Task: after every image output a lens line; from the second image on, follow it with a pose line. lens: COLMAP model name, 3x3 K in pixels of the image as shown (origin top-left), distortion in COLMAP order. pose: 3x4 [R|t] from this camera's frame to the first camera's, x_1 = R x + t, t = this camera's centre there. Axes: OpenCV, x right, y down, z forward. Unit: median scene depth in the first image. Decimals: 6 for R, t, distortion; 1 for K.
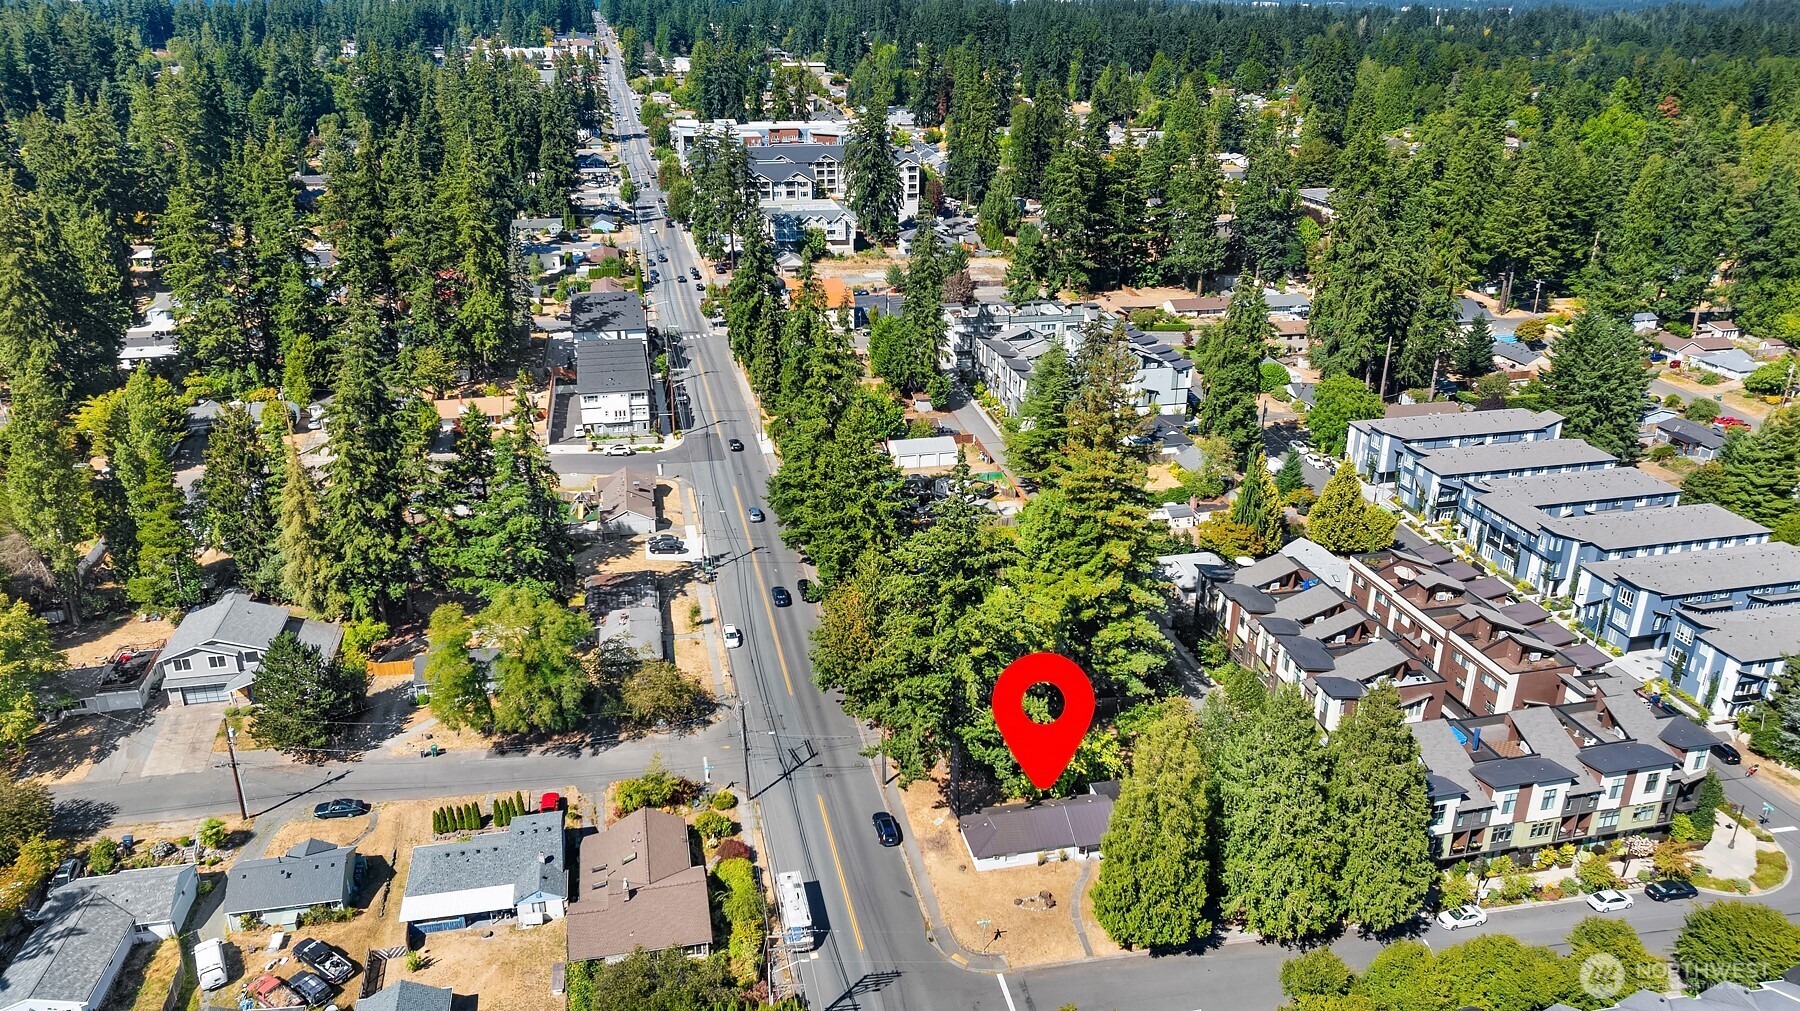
lens RADIAL K [[1270.4, 0, 900.0], [0, 1270.4, 505.5], [0, 0, 1]] dist [-0.028688, 0.031246]
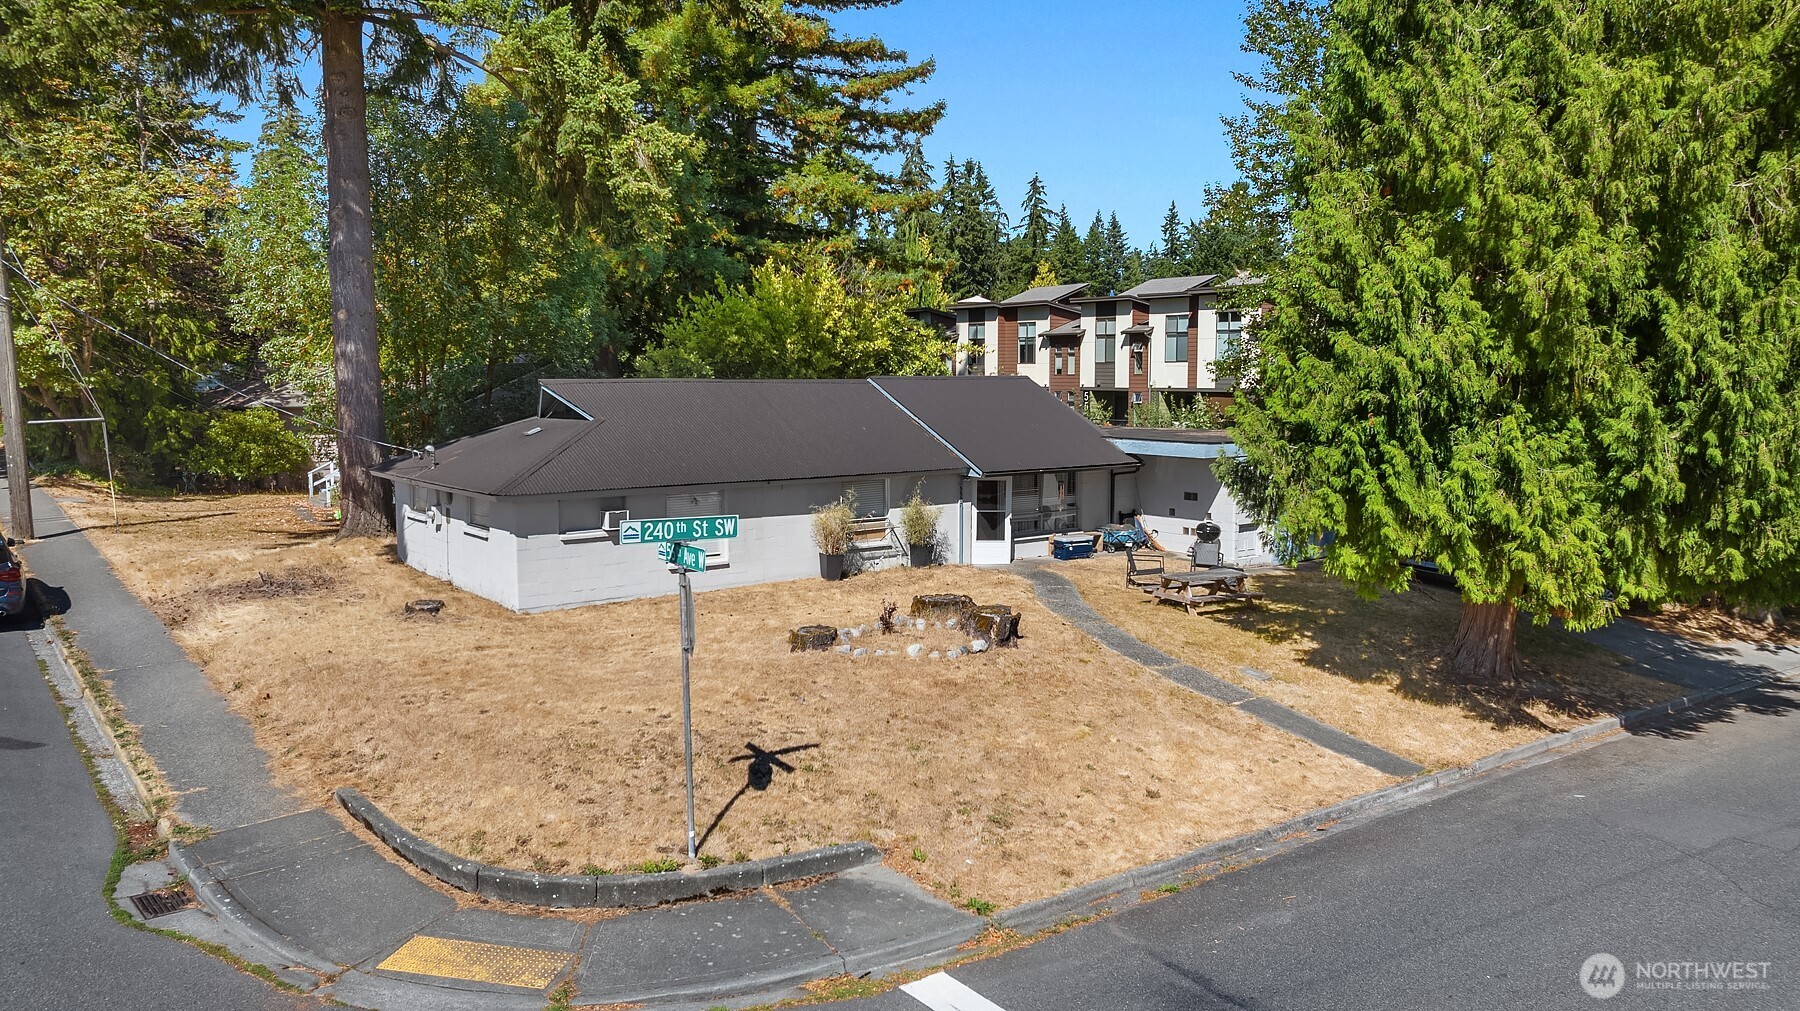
lens RADIAL K [[1270.4, 0, 900.0], [0, 1270.4, 505.5], [0, 0, 1]] dist [-0.028688, 0.031246]
pose [[0.898440, -0.044852, 0.436799, 0.033582], [0.170396, 0.952426, -0.252685, 0.331949], [-0.404685, 0.301451, 0.863341, 0.835310]]
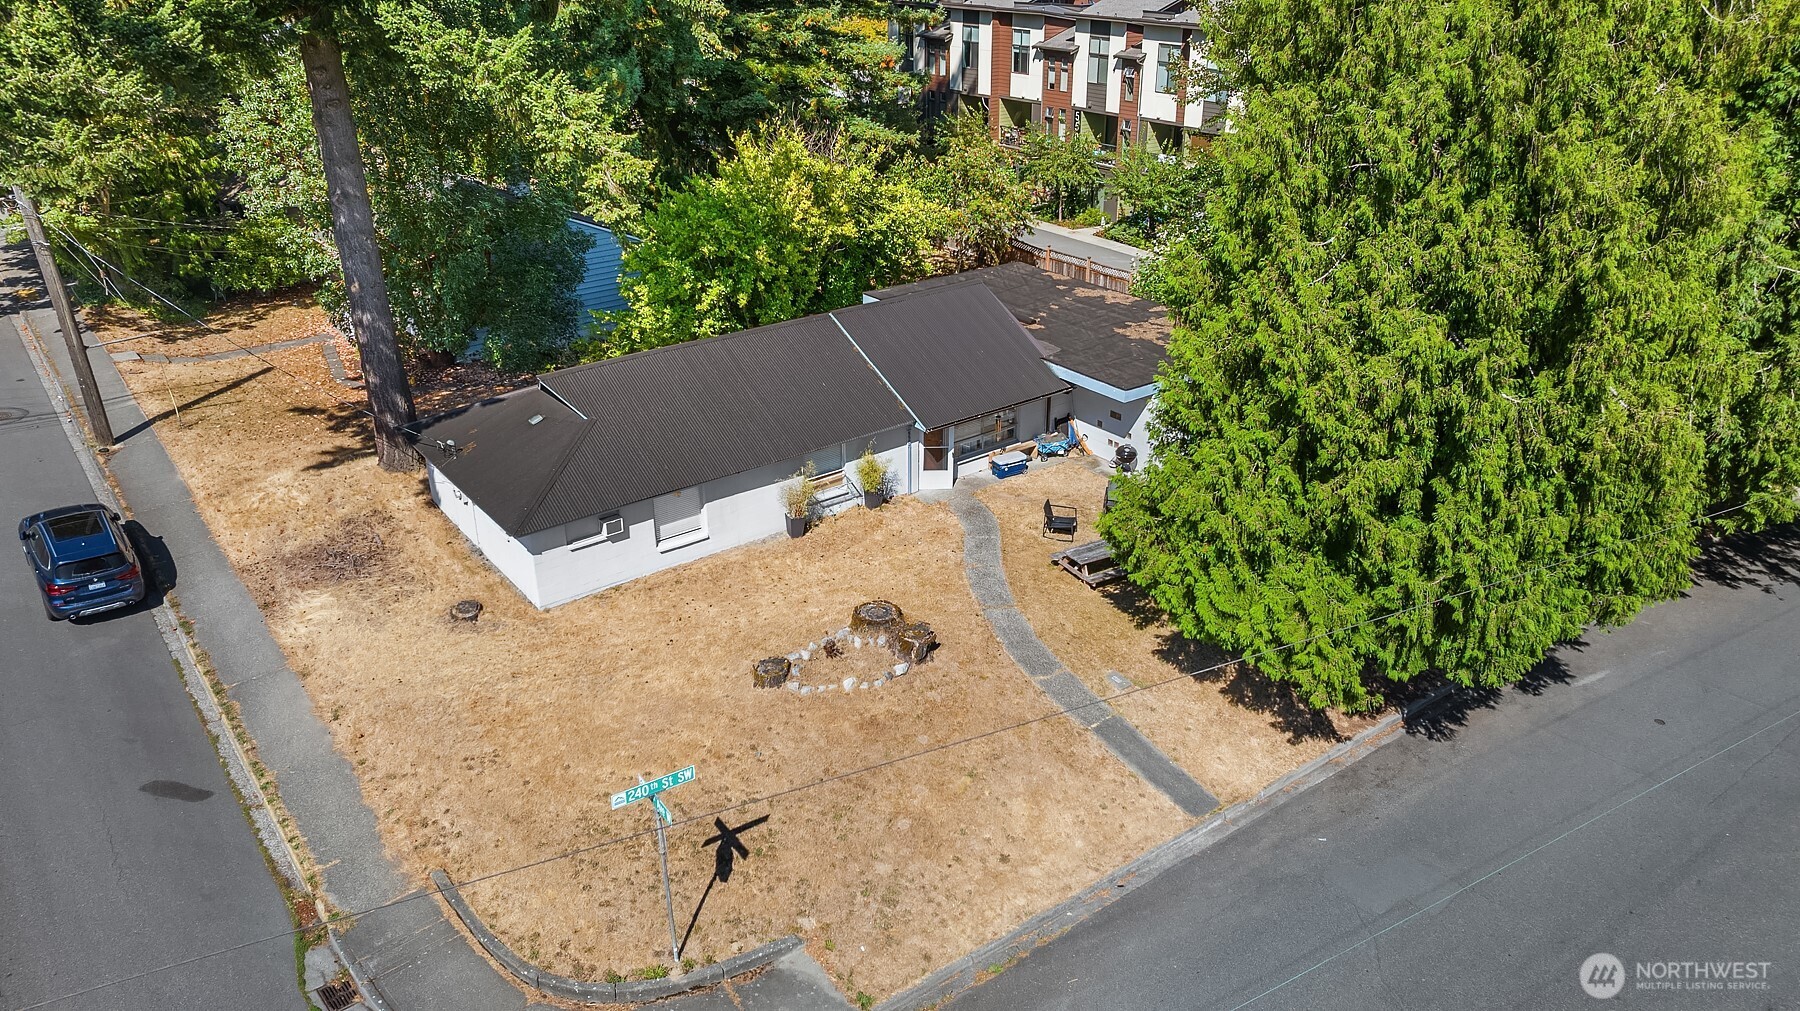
lens RADIAL K [[1270.4, 0, 900.0], [0, 1270.4, 505.5], [0, 0, 1]] dist [-0.028688, 0.031246]
pose [[0.904361, -0.187502, 0.383371, 0.037664], [0.169689, 0.982236, 0.080108, 0.267578], [-0.391582, -0.007393, 0.920114, 0.785940]]
